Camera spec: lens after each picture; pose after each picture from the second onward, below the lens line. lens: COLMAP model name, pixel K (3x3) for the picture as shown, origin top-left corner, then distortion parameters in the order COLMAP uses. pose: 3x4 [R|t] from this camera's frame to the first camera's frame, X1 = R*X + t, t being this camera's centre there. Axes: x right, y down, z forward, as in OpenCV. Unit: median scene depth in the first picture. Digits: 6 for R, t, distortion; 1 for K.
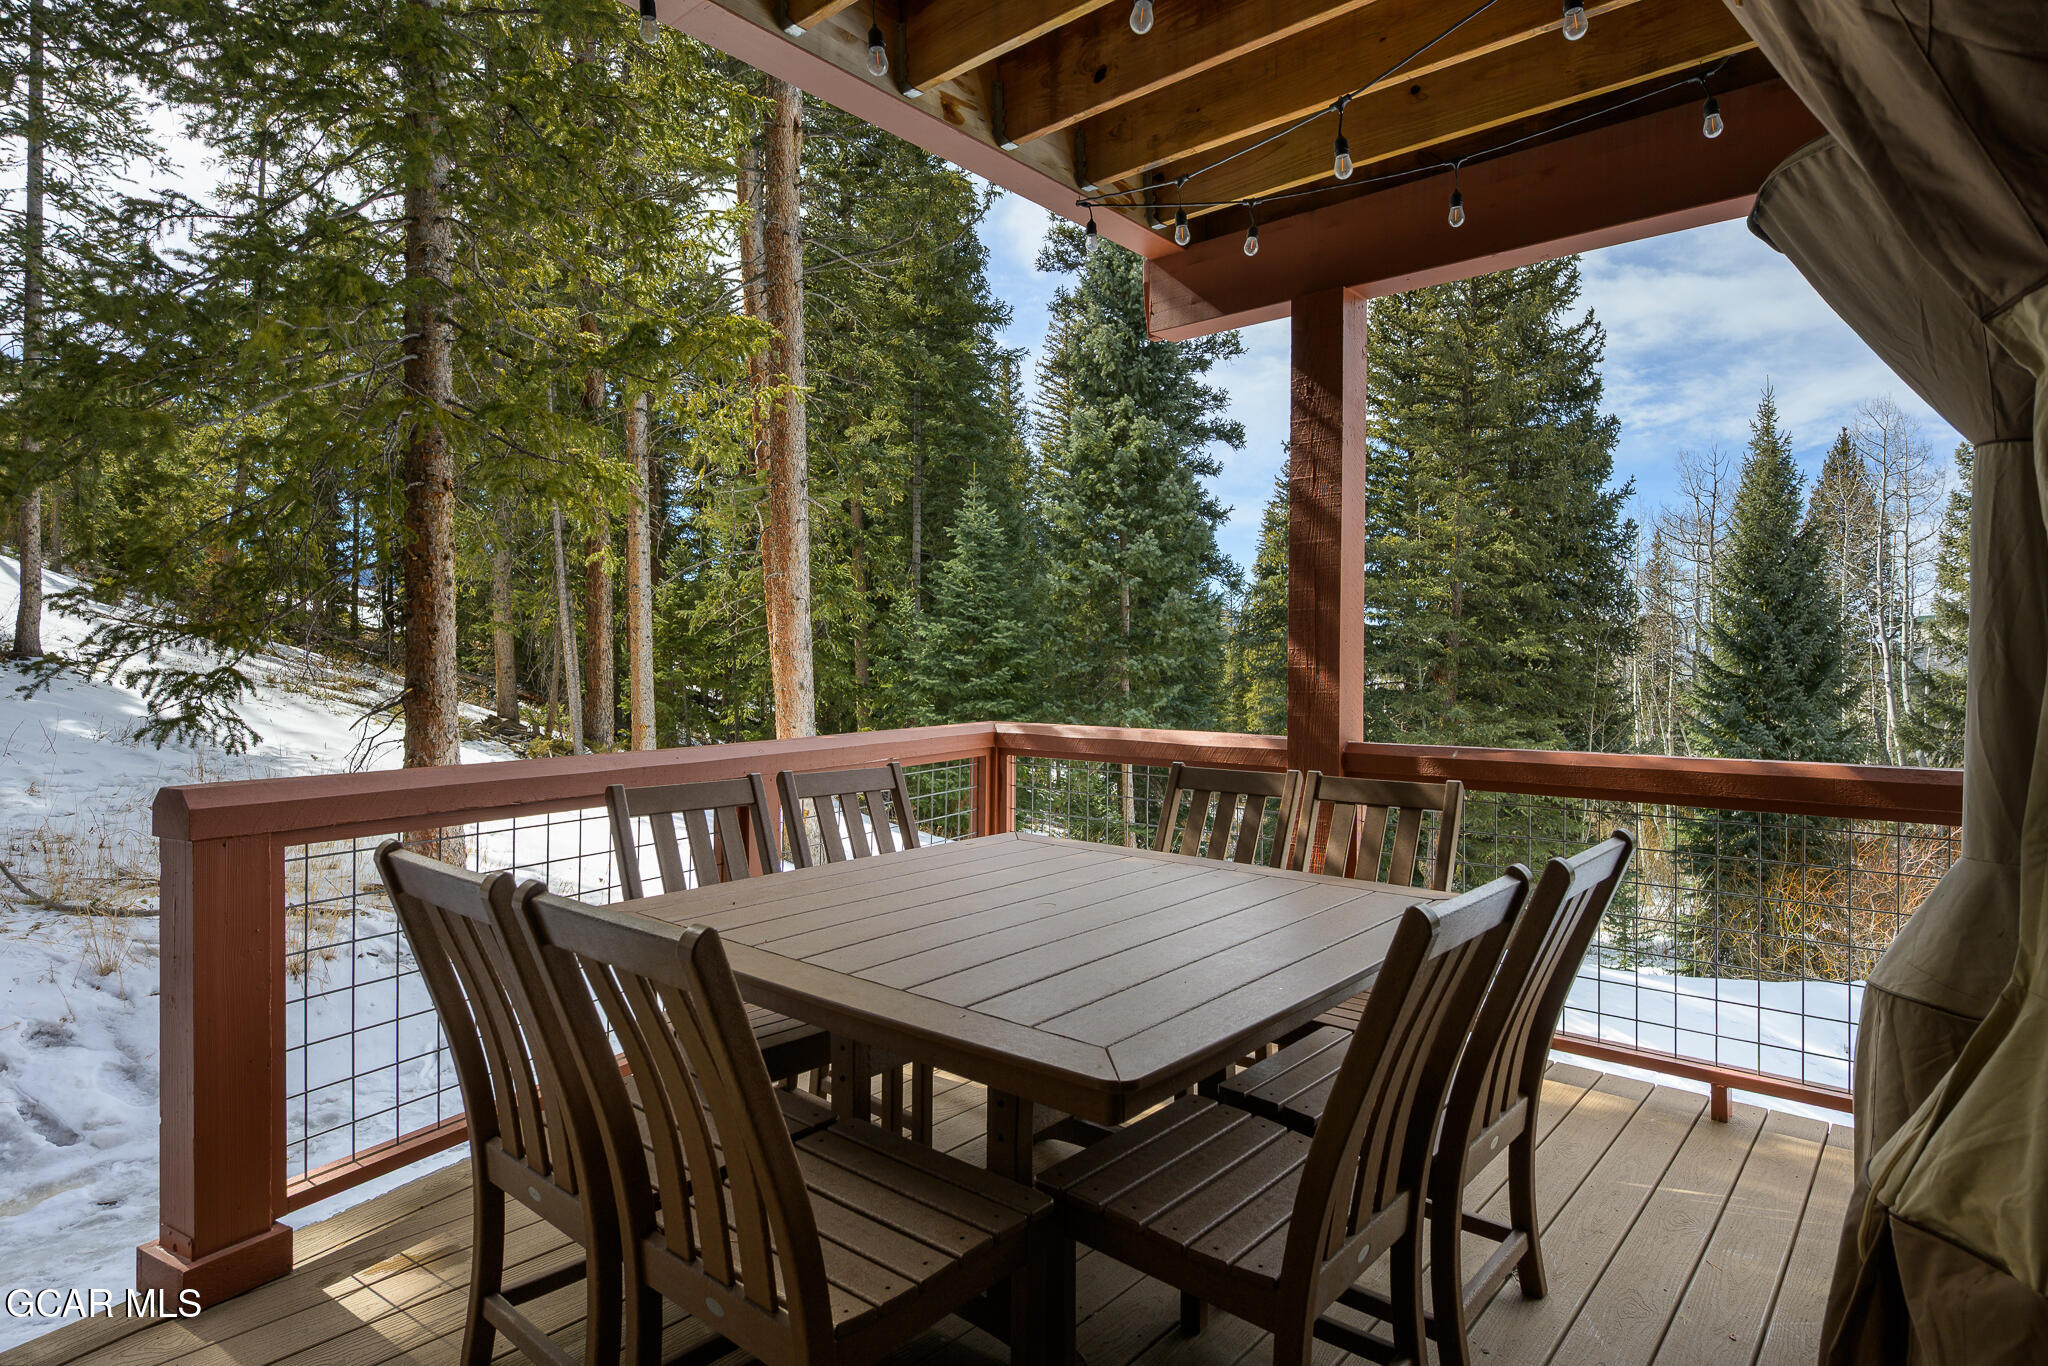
lens RADIAL K [[1091.1, 0, 1021.3], [0, 1091.1, 654.6], [0, 0, 1]] dist [-0.000778, -0.001418]
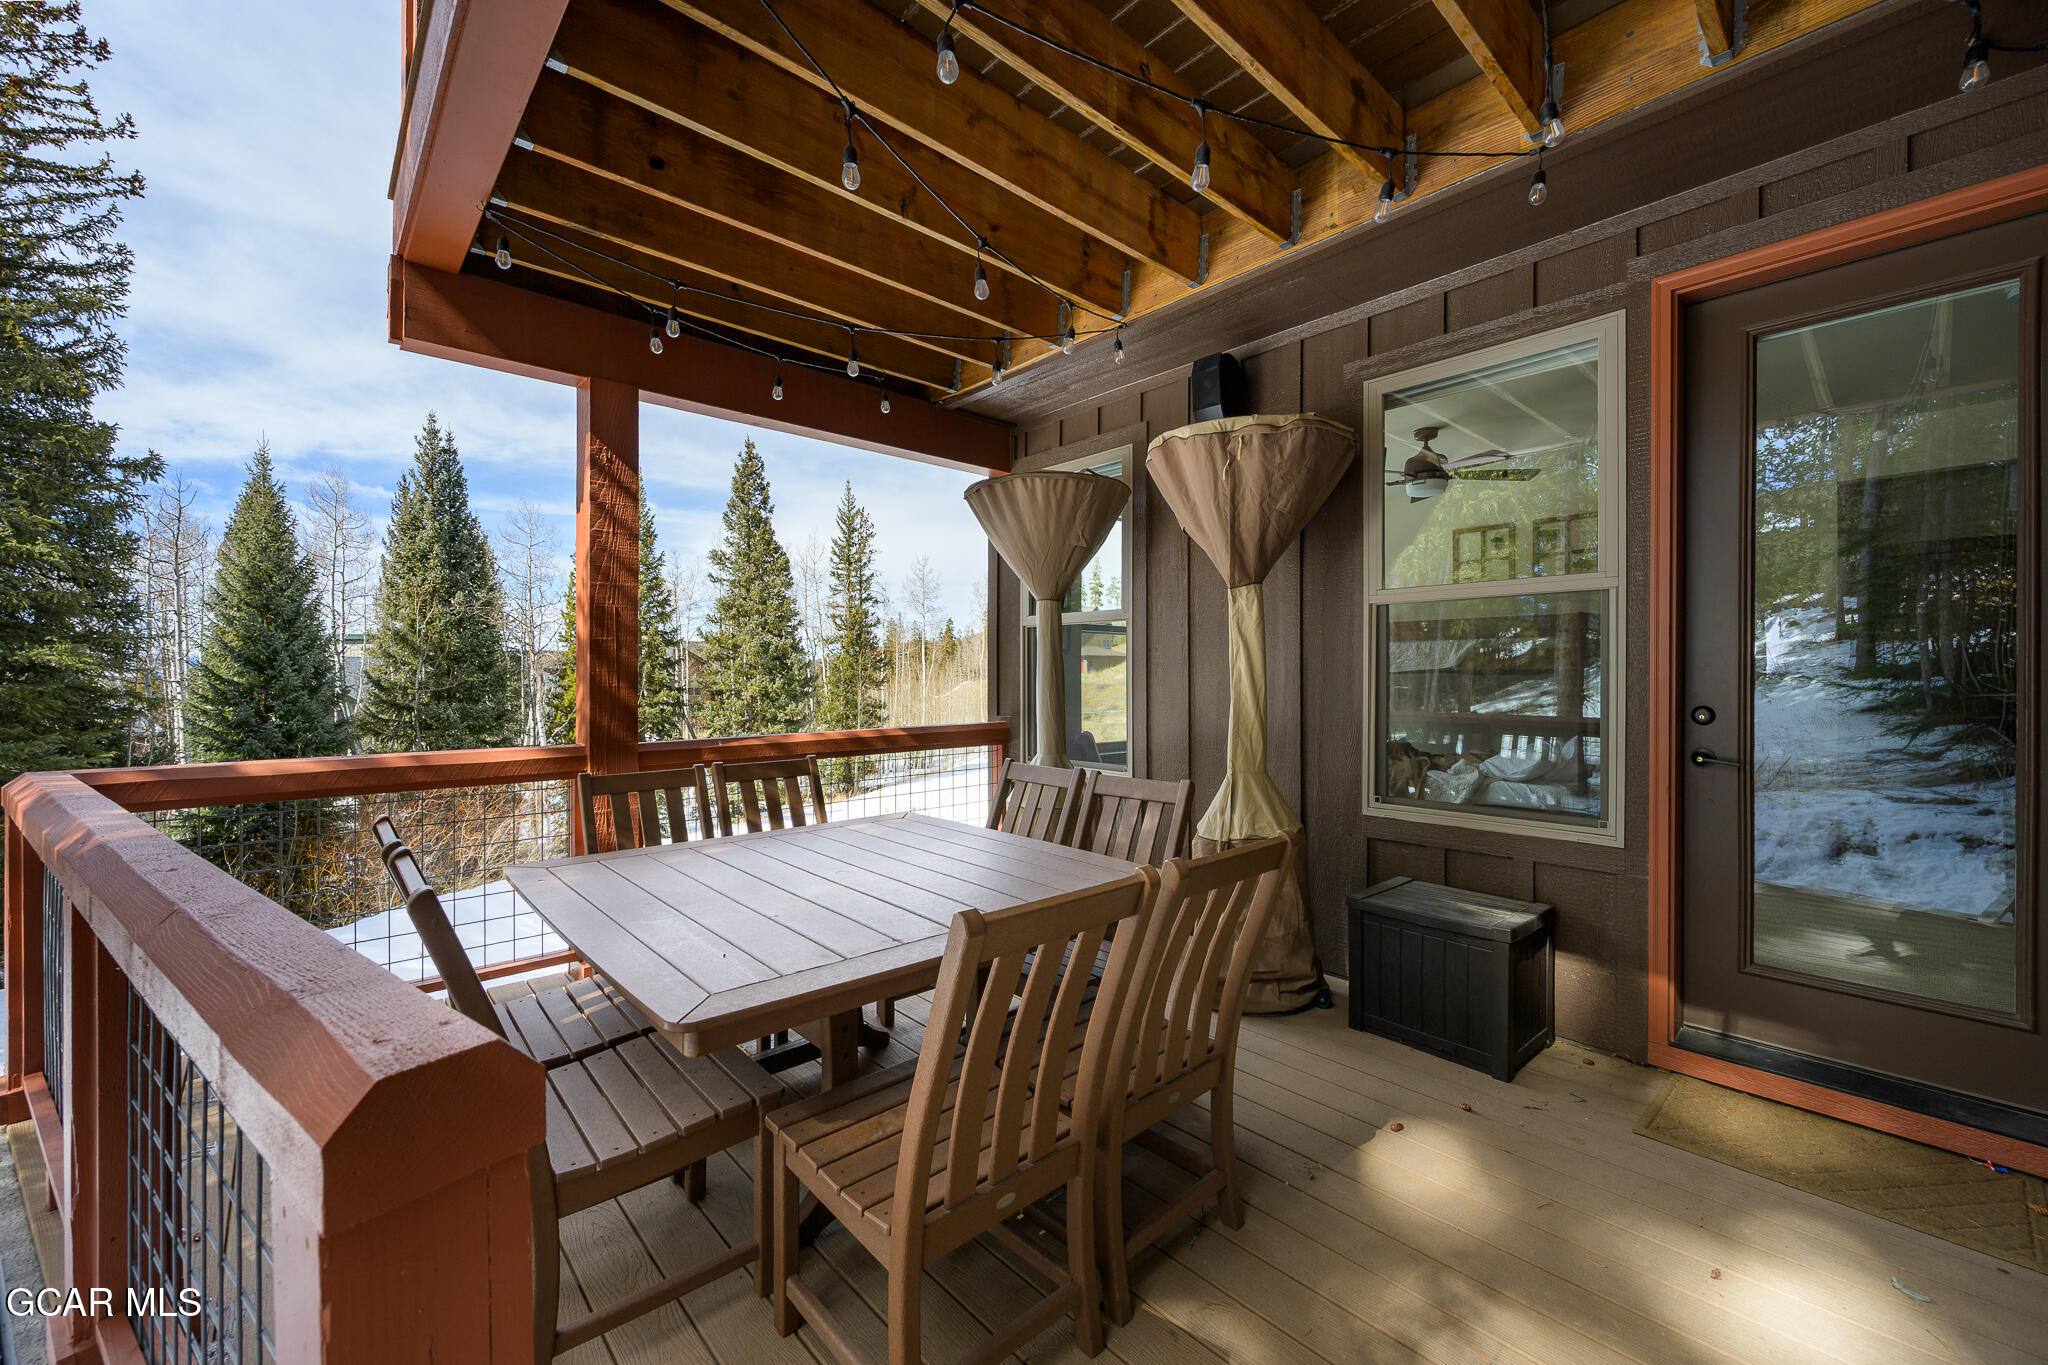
lens RADIAL K [[805.9, 0, 1032.0], [0, 805.9, 675.8], [0, 0, 1]] dist [-0.001444, -0.000169]
pose [[0.110936, -0.006920, 0.993803, -0.104498], [-0.007294, 0.999943, 0.007777, -0.001440], [-0.993801, -0.008112, 0.110879, 0.074948]]
